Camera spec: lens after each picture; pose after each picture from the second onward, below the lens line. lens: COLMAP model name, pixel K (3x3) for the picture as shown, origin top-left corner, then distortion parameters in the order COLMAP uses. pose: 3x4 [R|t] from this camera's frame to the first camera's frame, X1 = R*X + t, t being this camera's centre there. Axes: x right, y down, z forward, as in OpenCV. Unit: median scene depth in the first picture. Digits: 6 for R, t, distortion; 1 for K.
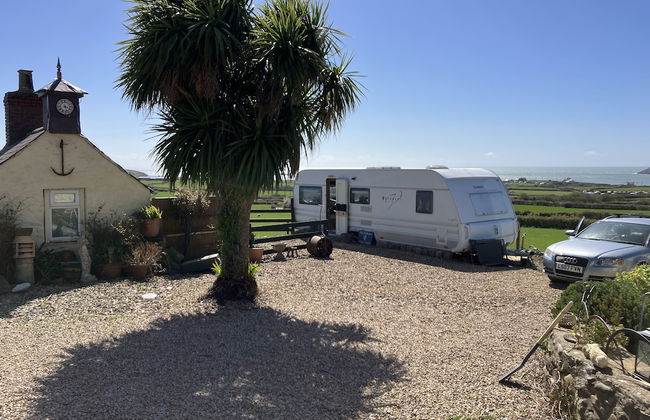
lens RADIAL K [[509.7, 0, 327.5], [0, 509.7, 208.9], [0, 0, 1]] dist [-0.028693, -0.033498]
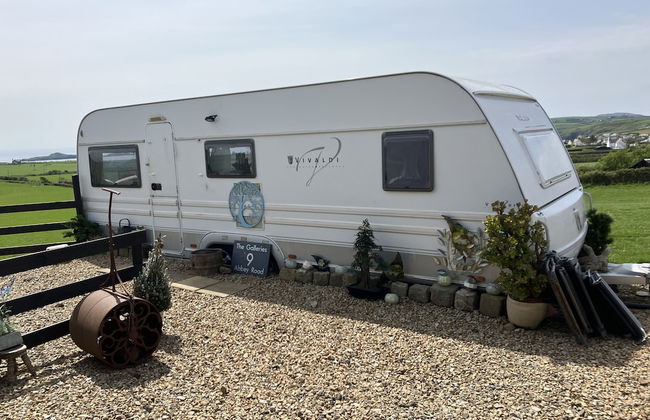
lens RADIAL K [[509.7, 0, 327.5], [0, 509.7, 206.9], [0, 0, 1]] dist [-0.028693, -0.033498]
pose [[0.958390, -0.079904, 0.274051, 0.023321], [0.066338, 0.996085, 0.058435, -0.005529], [-0.277647, -0.037823, 0.959938, 0.579886]]
